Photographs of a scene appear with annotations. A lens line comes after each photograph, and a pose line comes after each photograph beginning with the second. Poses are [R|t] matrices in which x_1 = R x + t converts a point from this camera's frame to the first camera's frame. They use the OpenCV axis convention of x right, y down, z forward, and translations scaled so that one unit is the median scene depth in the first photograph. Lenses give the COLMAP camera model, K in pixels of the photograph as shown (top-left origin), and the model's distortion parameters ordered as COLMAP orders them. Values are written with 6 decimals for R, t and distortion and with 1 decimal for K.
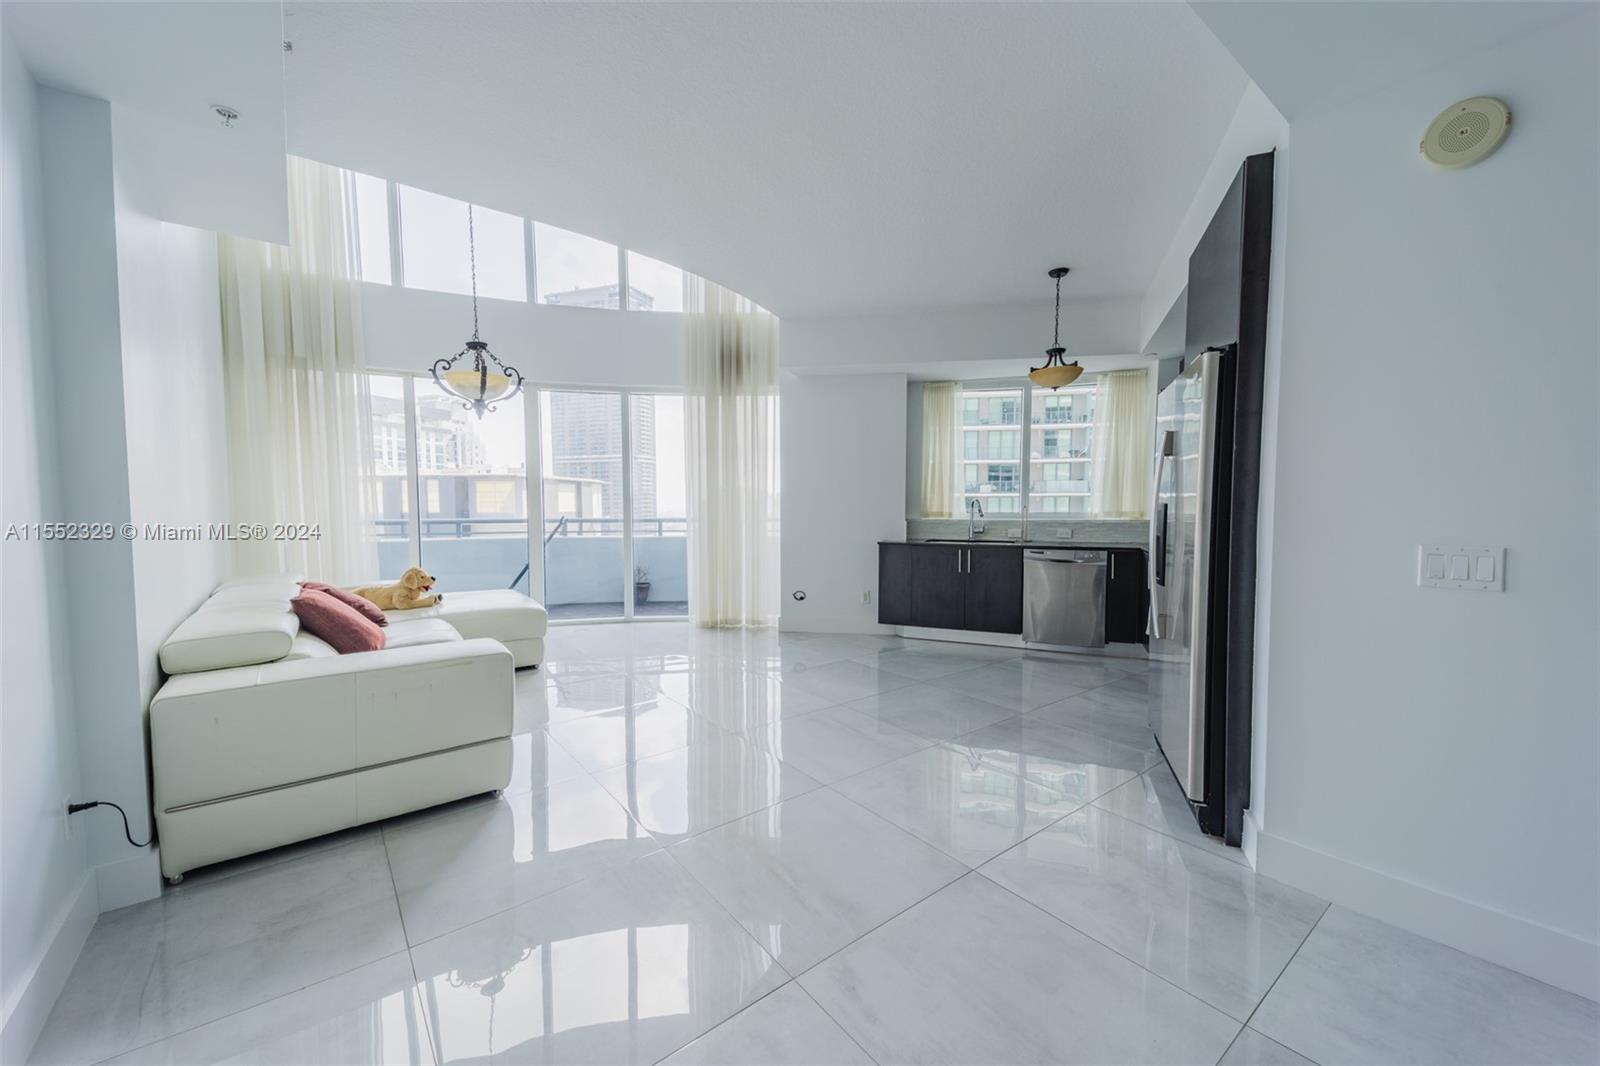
lens RADIAL K [[613.2, 0, 820.6], [0, 613.2, 540.4], [0, 0, 1]] dist [0.013105, -0.000714]
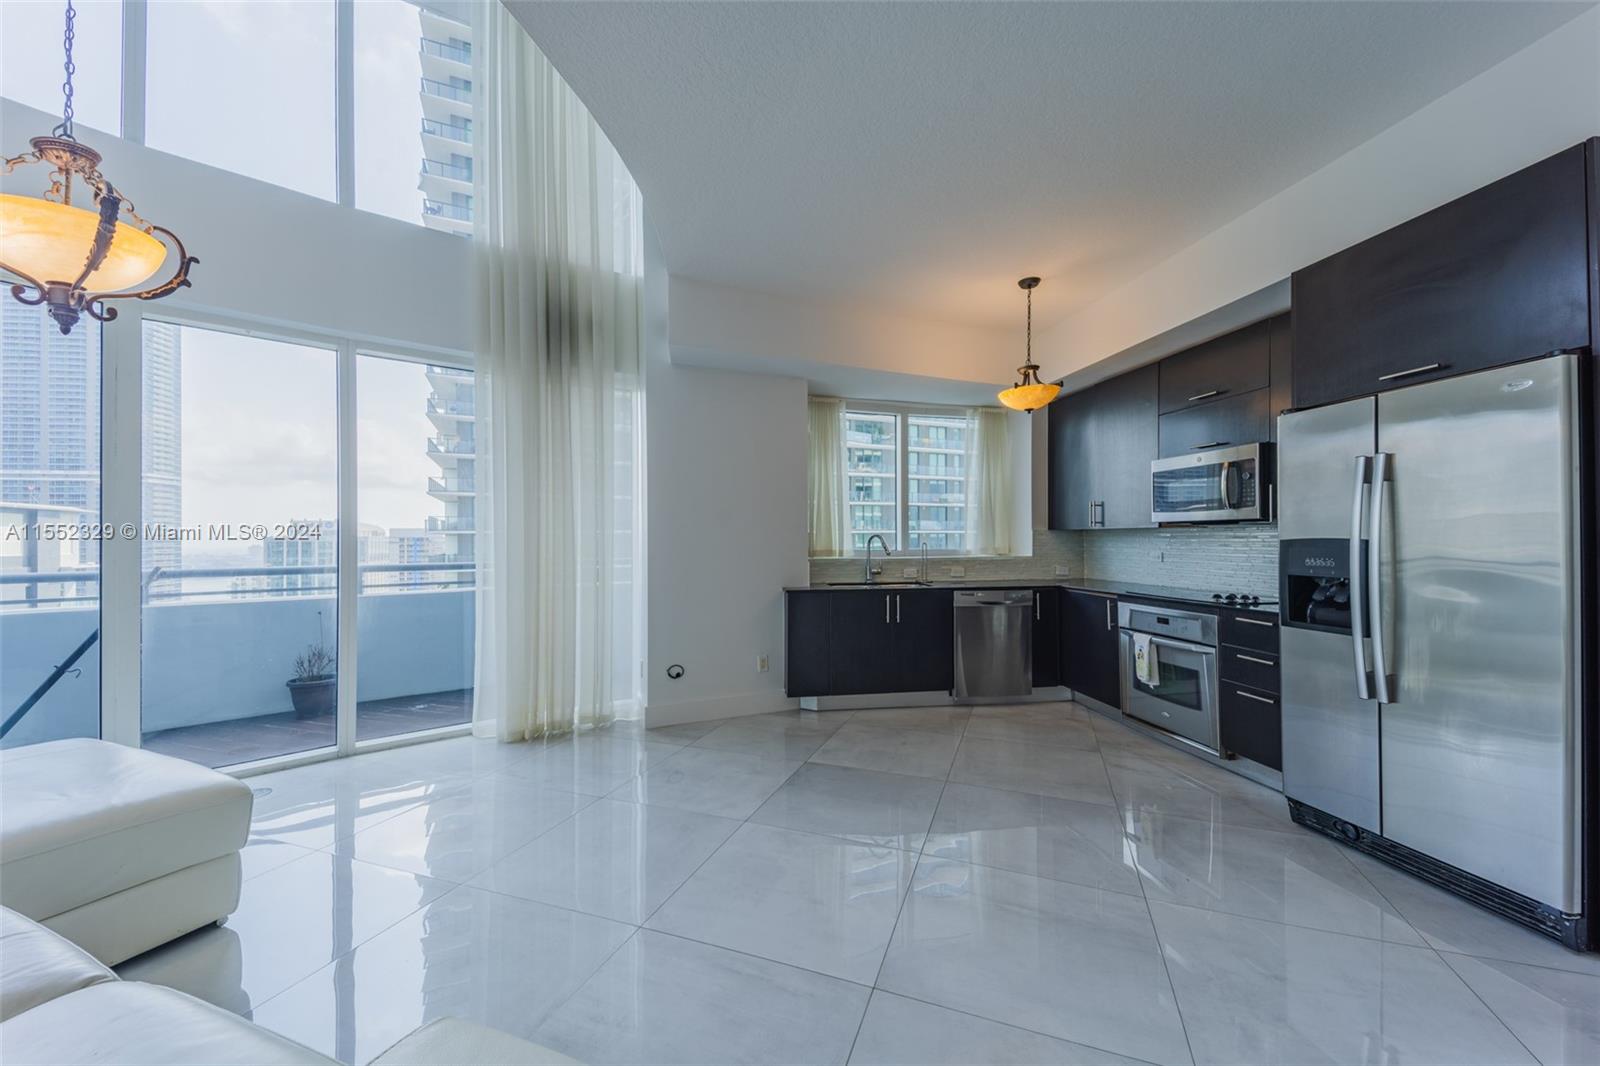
lens RADIAL K [[613.2, 0, 805.4], [0, 613.2, 530.9], [0, 0, 1]] dist [0.013105, -0.000714]
pose [[0.862988, 0.007040, 0.505175, -0.260231], [0.031929, 0.997144, -0.068440, -0.016632], [-0.504214, 0.075192, 0.860299, 0.312424]]
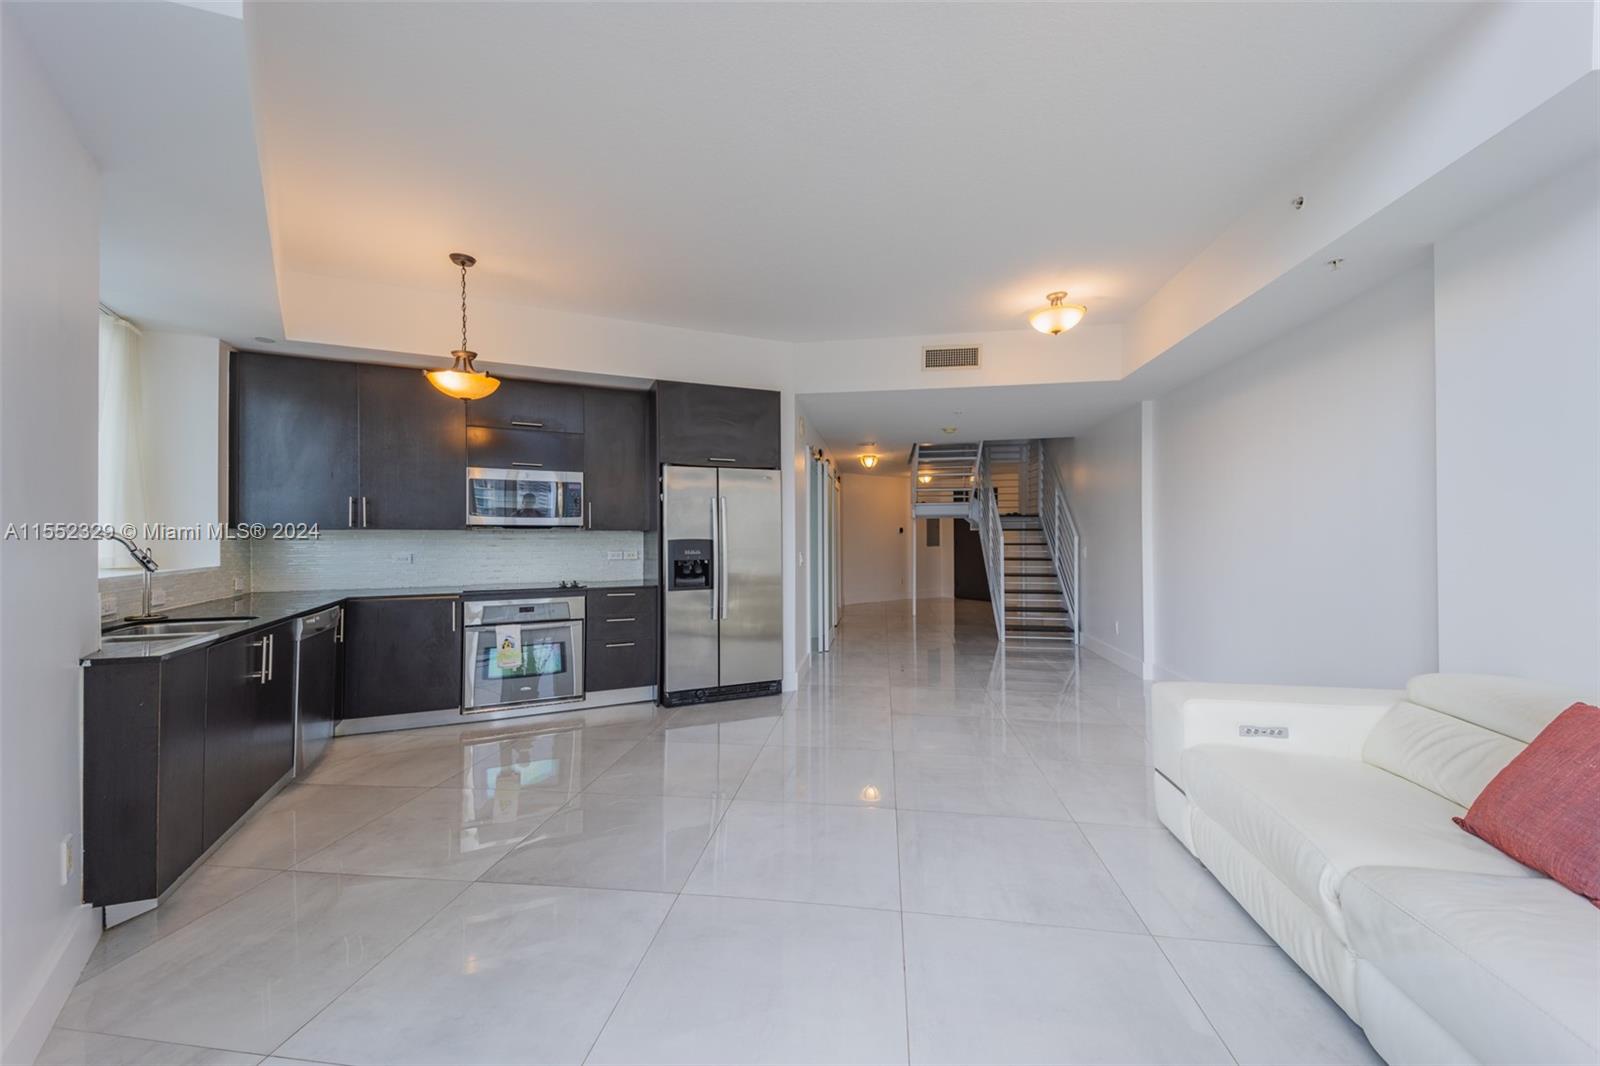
lens RADIAL K [[601.3, 0, 794.1], [0, 601.3, 526.8], [0, 0, 1]] dist [0.042134, -0.000604]
pose [[-0.670493, 0.010395, 0.741843, -0.387639], [0.049322, 0.998314, 0.030589, -0.062553], [-0.740275, 0.057099, -0.669875, 0.921013]]
